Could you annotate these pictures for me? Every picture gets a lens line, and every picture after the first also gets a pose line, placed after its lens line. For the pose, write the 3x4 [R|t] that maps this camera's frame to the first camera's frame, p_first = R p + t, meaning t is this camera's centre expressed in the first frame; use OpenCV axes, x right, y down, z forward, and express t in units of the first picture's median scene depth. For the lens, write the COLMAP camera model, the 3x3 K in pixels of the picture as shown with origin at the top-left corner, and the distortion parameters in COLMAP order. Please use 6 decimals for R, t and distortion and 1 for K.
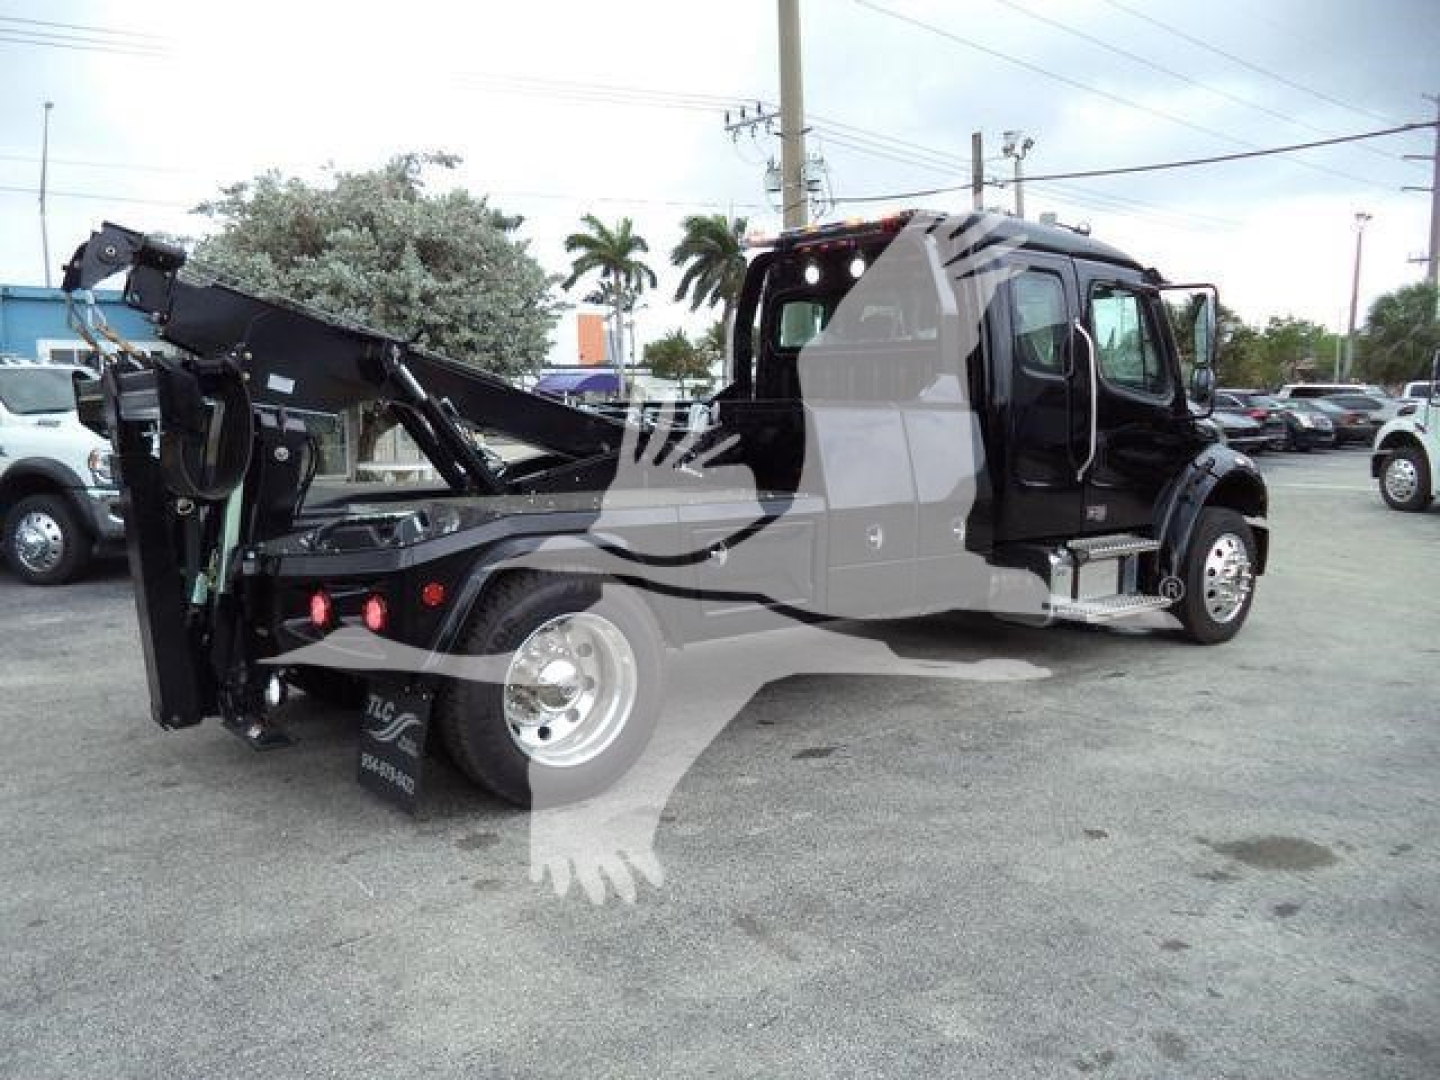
lens RADIAL K [[1170.2, 0, 720.0], [0, 1170.2, 540.0], [0, 0, 1]] dist [-0.033675, -0.001881]
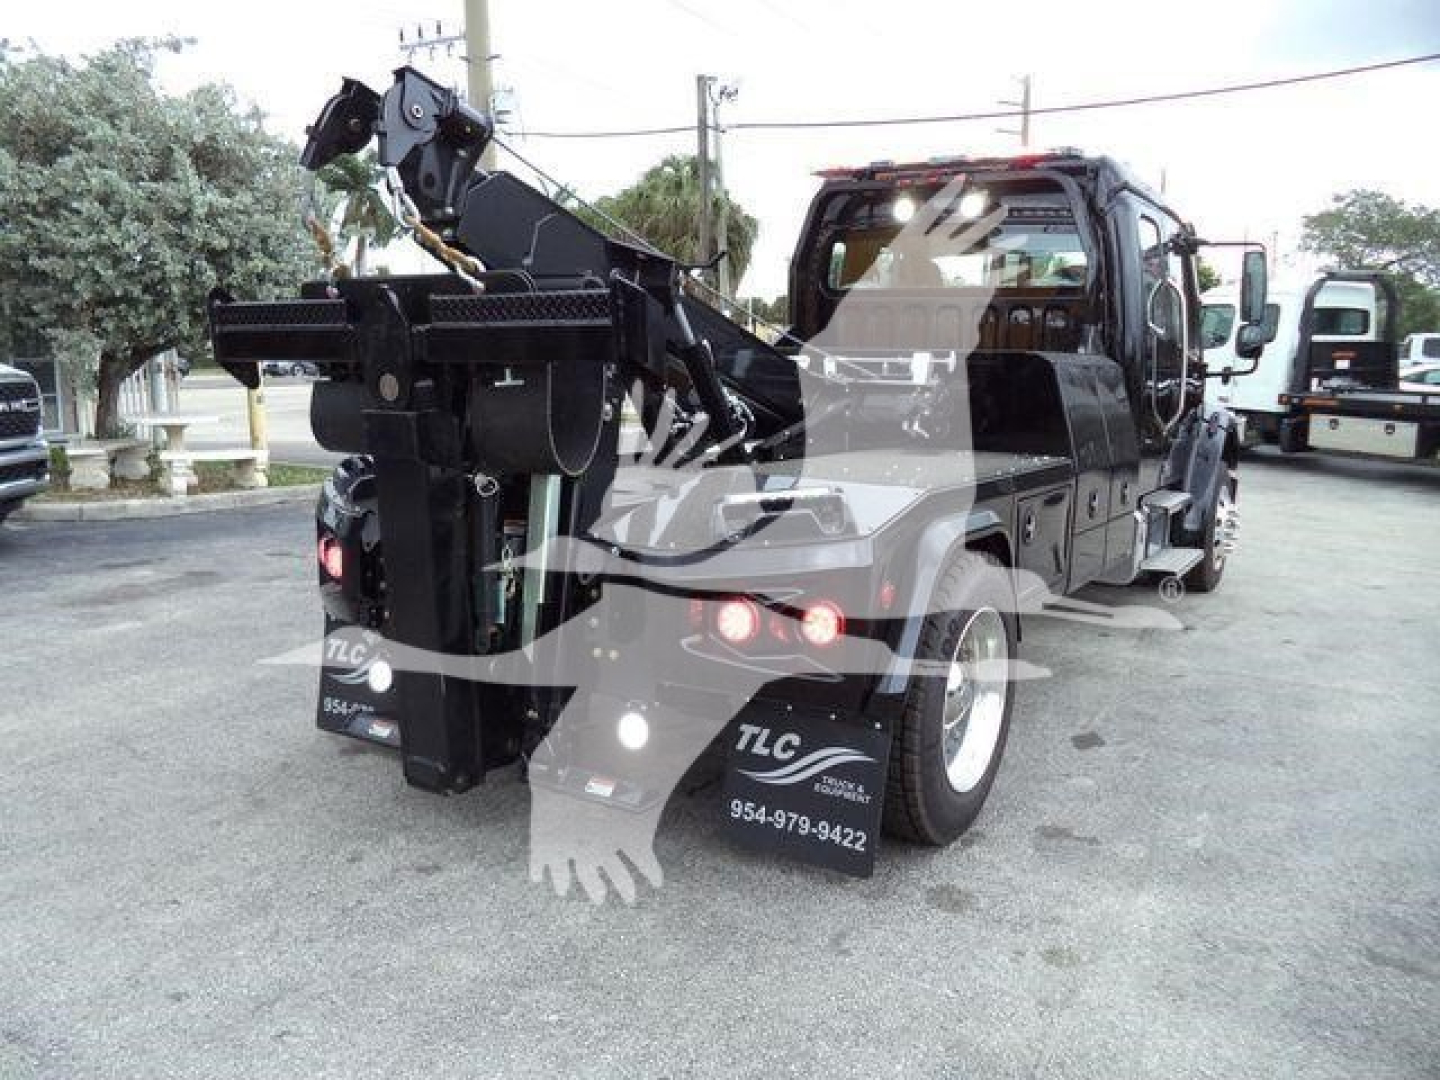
lens RADIAL K [[1173.9, 0, 726.2], [0, 1173.9, 548.7], [0, 0, 1]] dist [-0.023896, -0.004504]
pose [[0.950629, -0.036914, 0.308127, -0.484139], [0.020896, 0.998261, 0.055124, -0.024289], [-0.309626, -0.045964, 0.949747, 0.239376]]
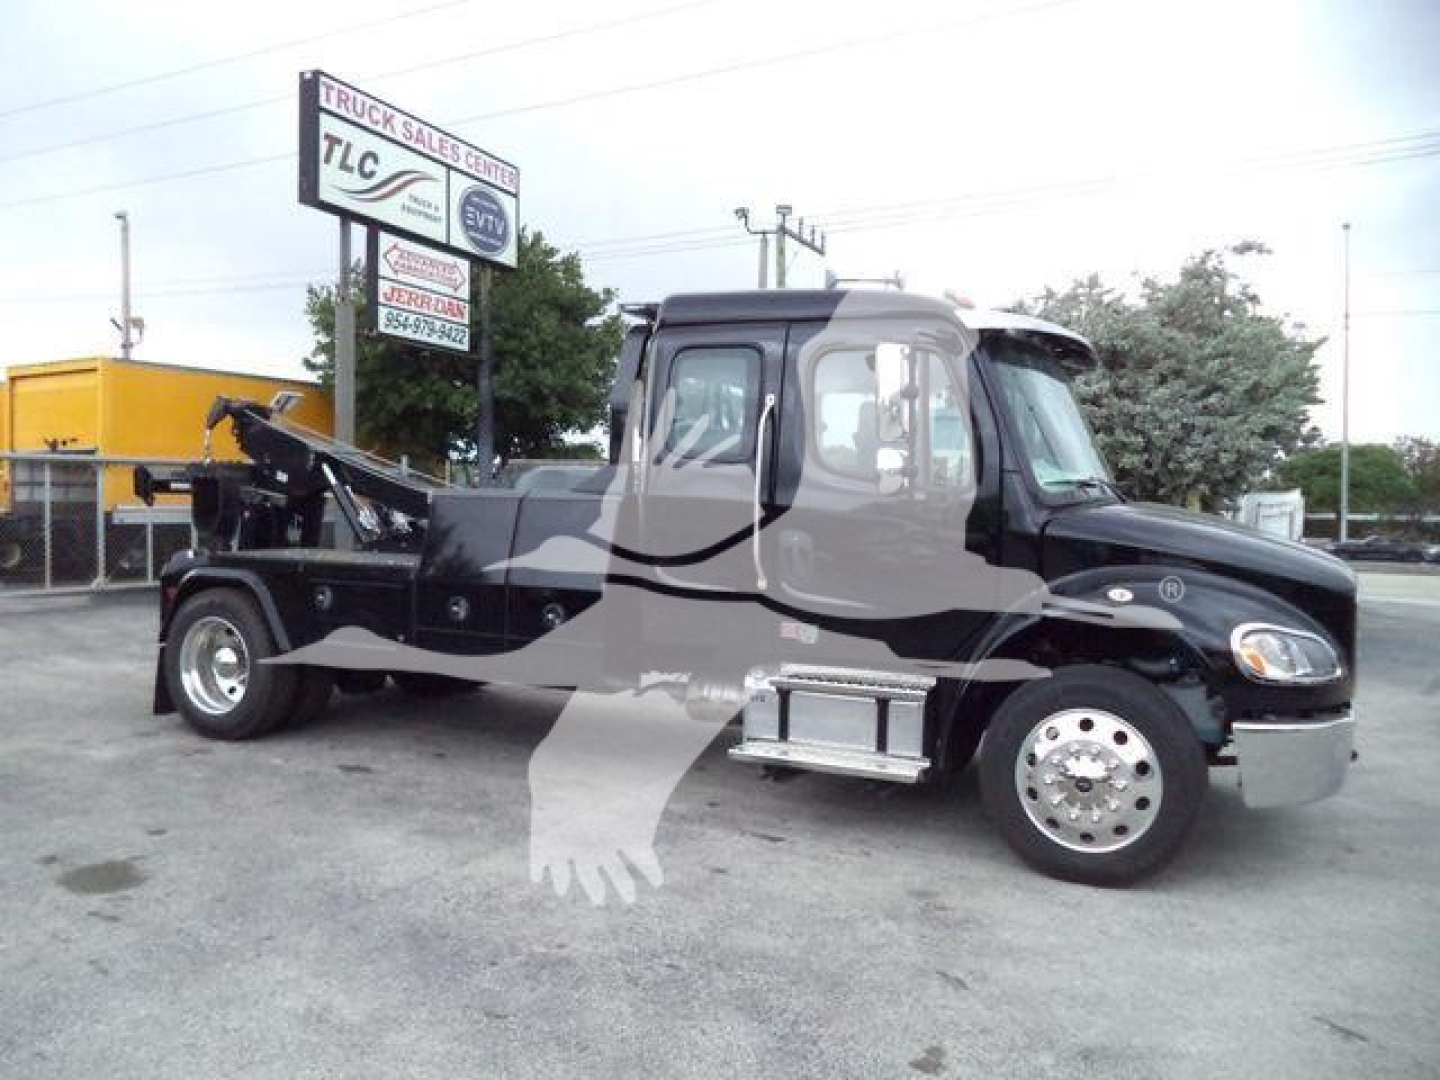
lens RADIAL K [[1173.9, 0, 726.2], [0, 1173.9, 548.7], [0, 0, 1]] dist [-0.023896, -0.004504]
pose [[0.423367, 0.048514, -0.904659, 1.426646], [-0.130482, 0.991419, -0.007897, -0.094871], [0.896513, 0.121385, 0.426064, 0.837715]]
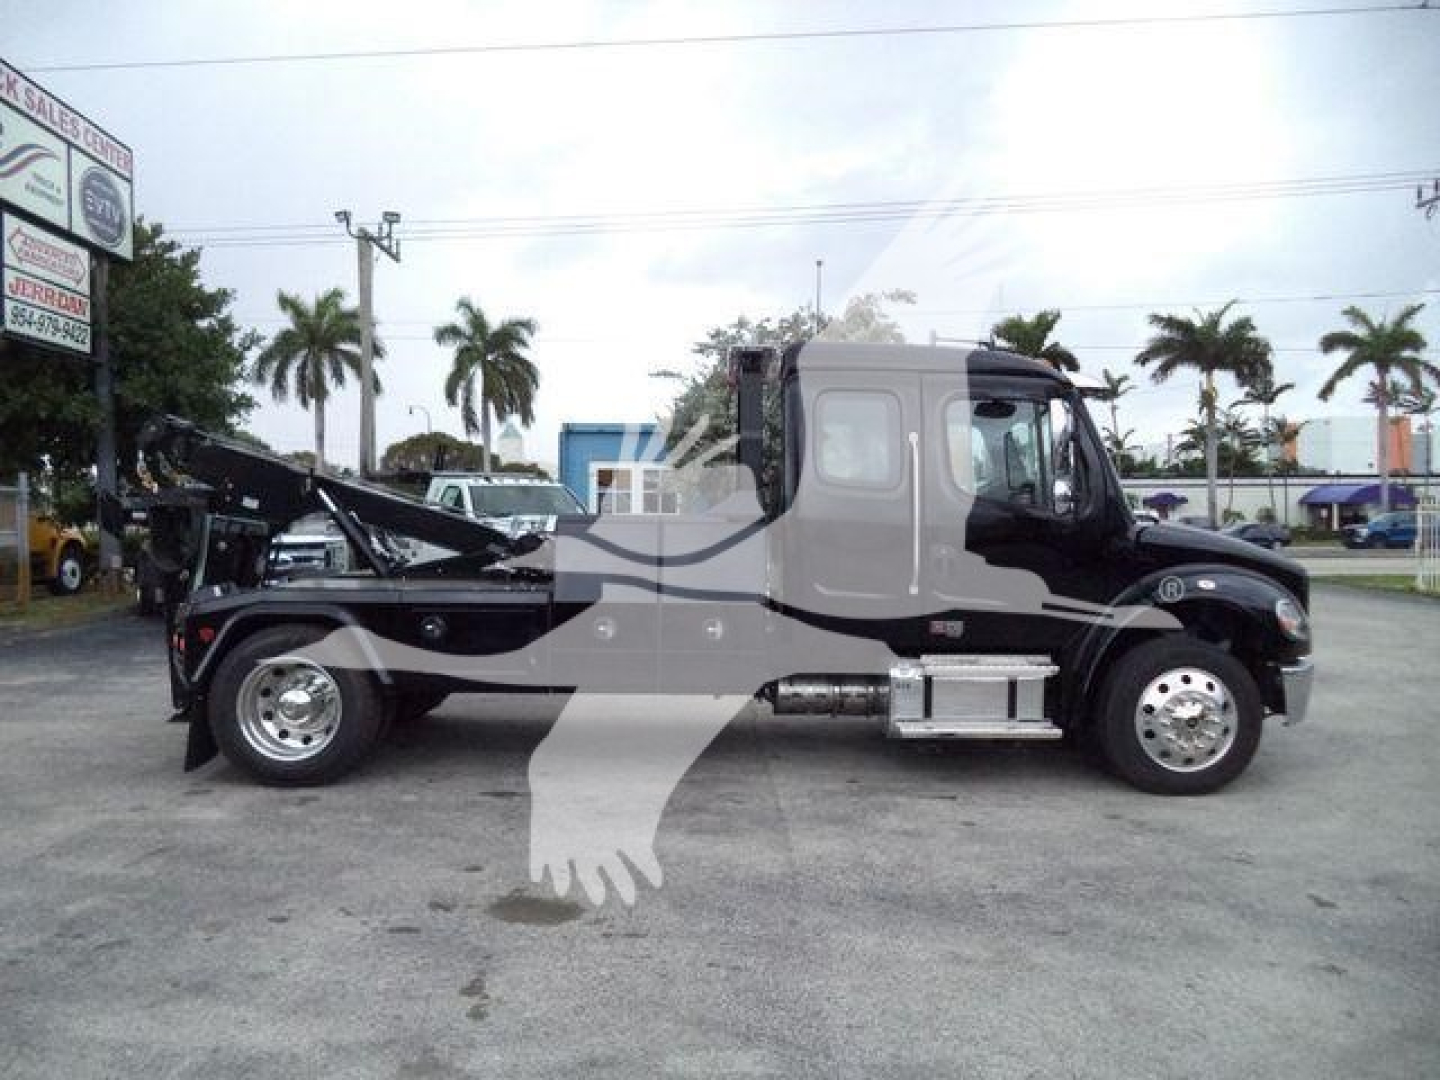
lens RADIAL K [[1173.9, 0, 726.2], [0, 1173.9, 548.7], [0, 0, 1]] dist [-0.023896, -0.004504]
pose [[0.781845, 0.021926, -0.623087, 1.096253], [-0.076299, 0.995235, -0.060717, -0.023102], [0.618786, 0.095012, 0.779793, 0.152634]]
